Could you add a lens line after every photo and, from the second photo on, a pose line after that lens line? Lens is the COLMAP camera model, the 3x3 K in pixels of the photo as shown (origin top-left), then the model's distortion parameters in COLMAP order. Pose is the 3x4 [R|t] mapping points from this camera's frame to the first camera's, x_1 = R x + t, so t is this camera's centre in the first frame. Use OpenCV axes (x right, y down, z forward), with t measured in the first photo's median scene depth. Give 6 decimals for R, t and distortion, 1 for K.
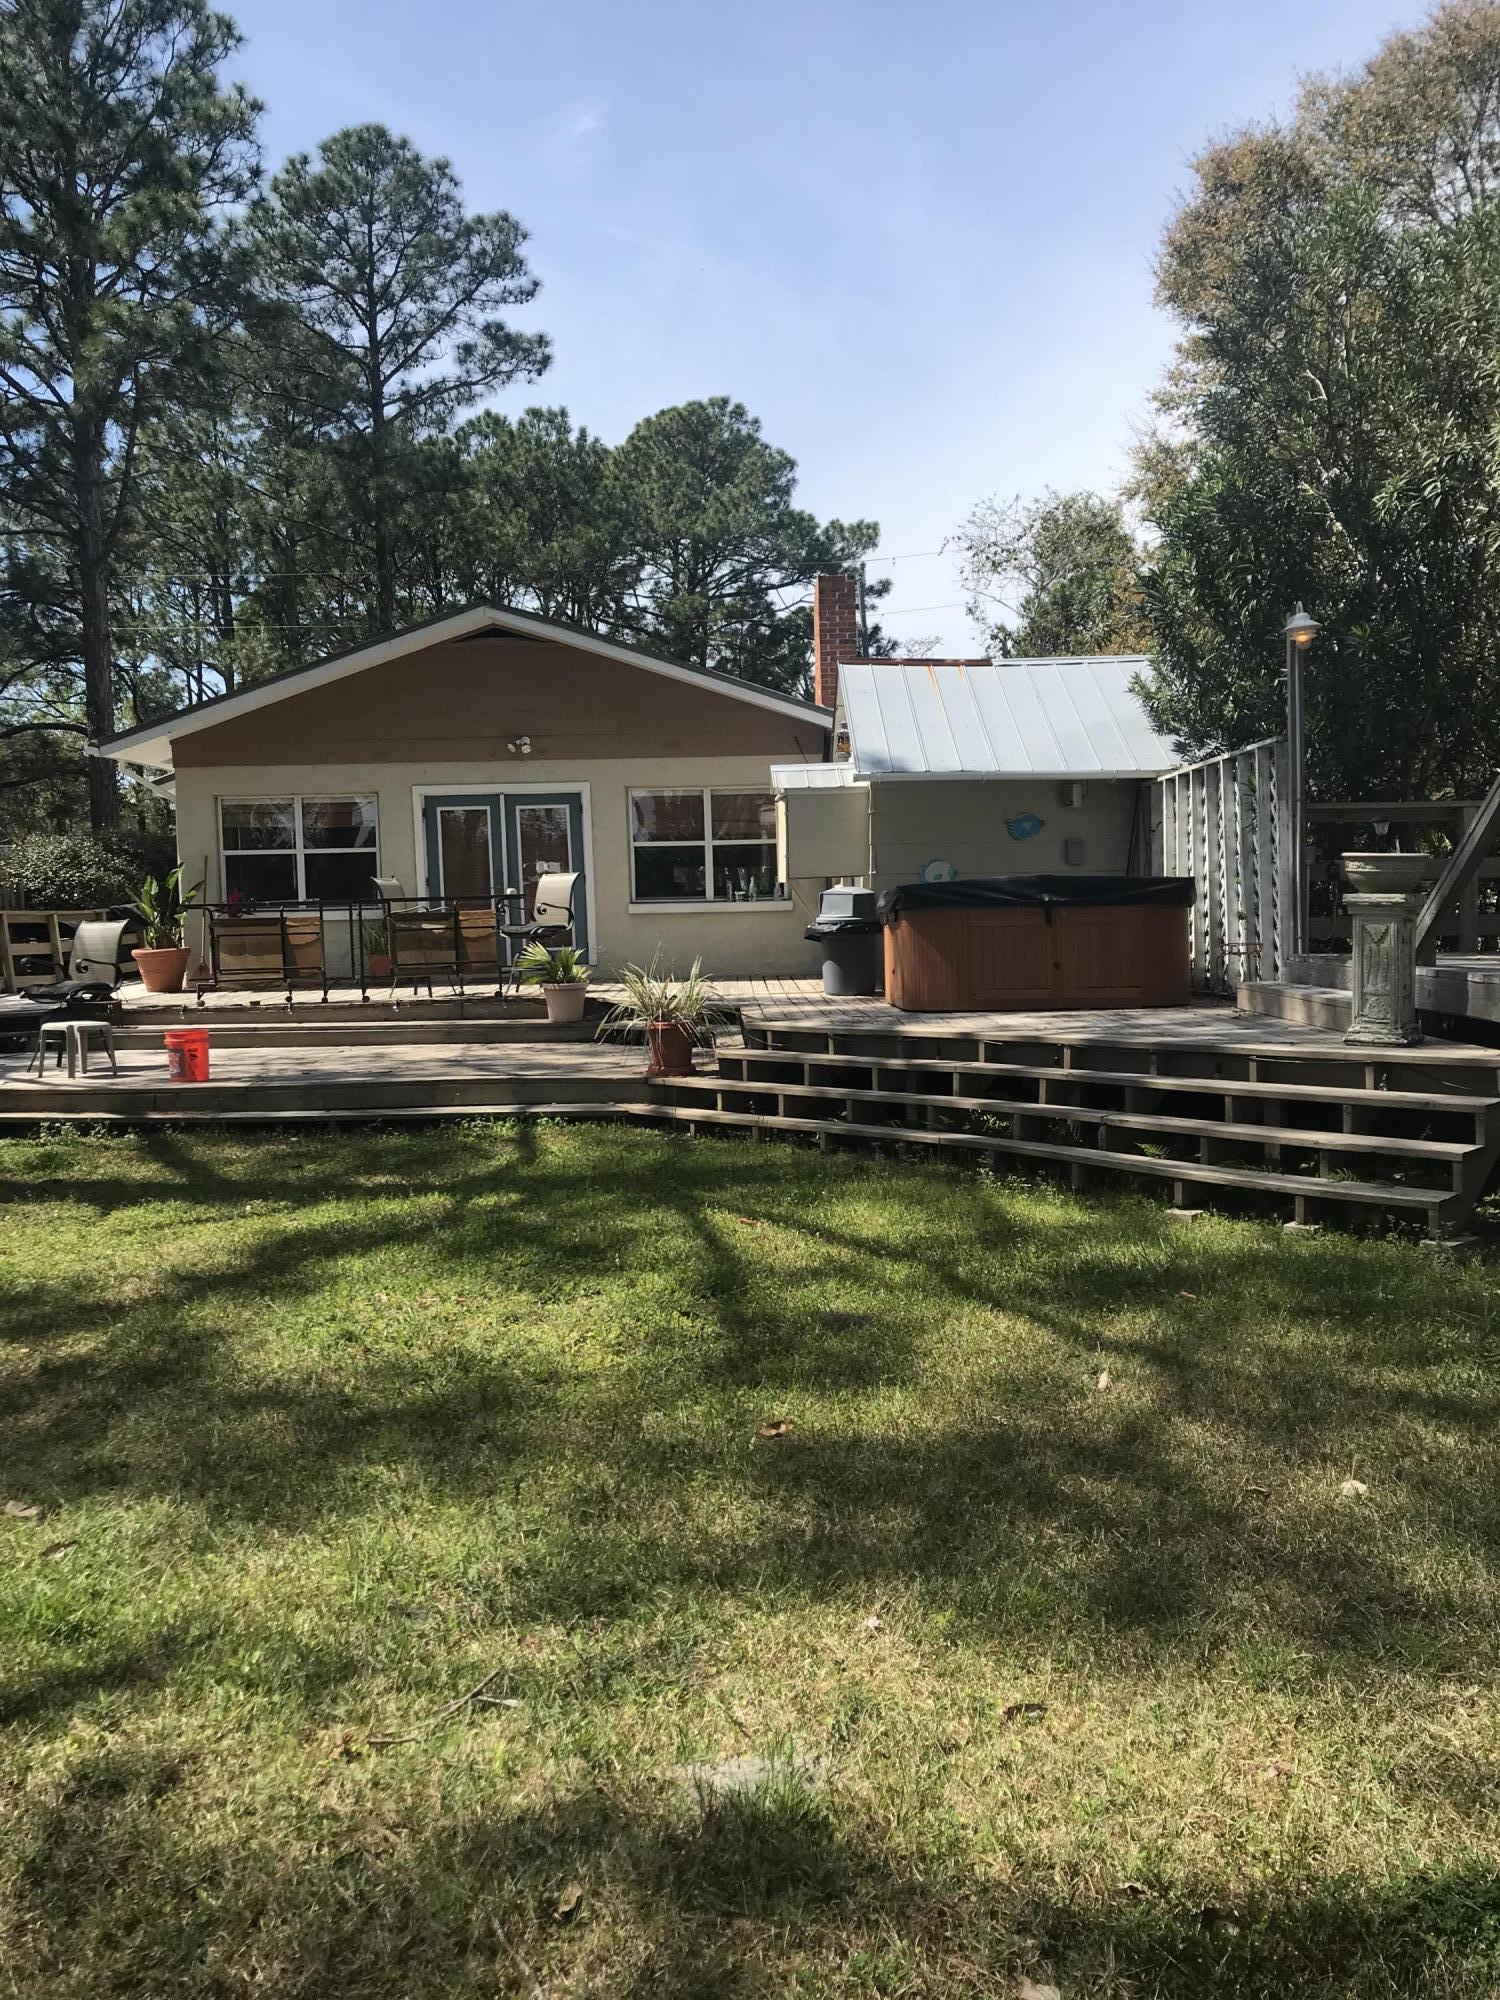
lens RADIAL K [[1580.9, 0, 750.0], [0, 1580.9, 1000.0], [0, 0, 1]] dist [0.119062, -0.166892]
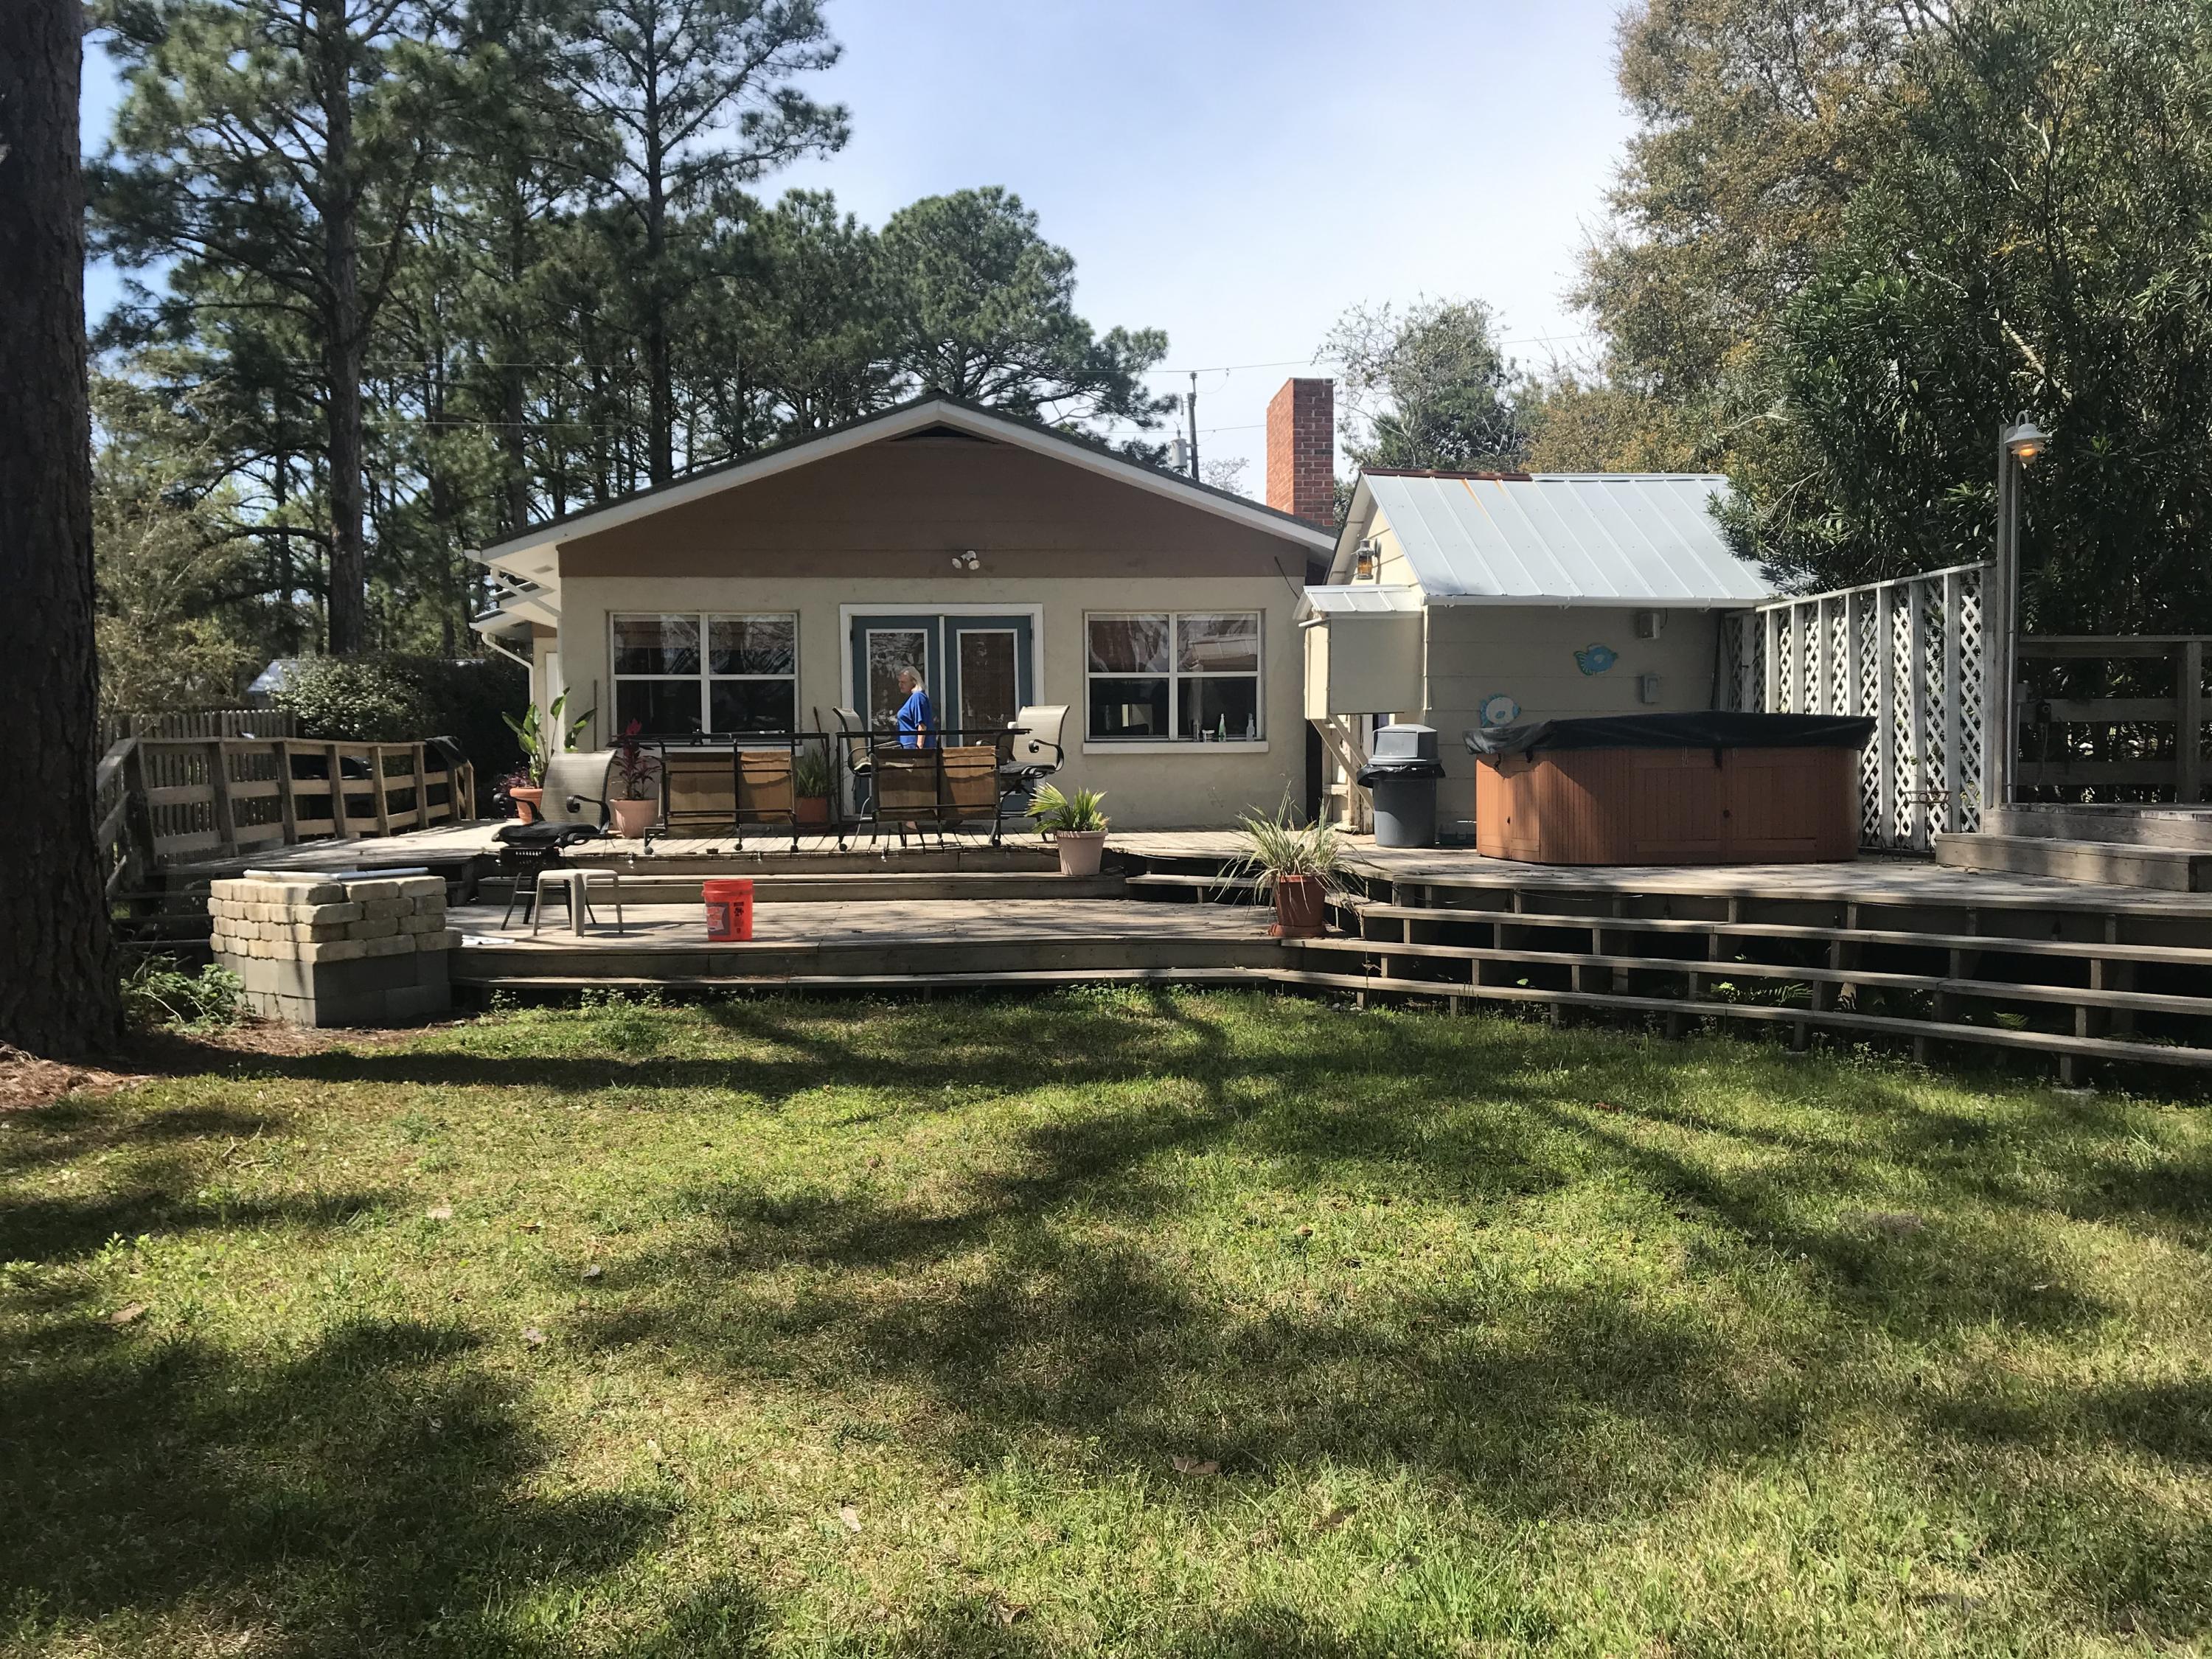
lens RADIAL K [[1748.5, 0, 1106.0], [0, 1748.5, 829.5], [0, 0, 1]] dist [0.119062, -0.166892]
pose [[0.996545, 0.009431, 0.082516, -0.097871], [-0.008115, 0.999835, -0.016274, 0.002191], [-0.082655, 0.015548, 0.996457, 0.021245]]
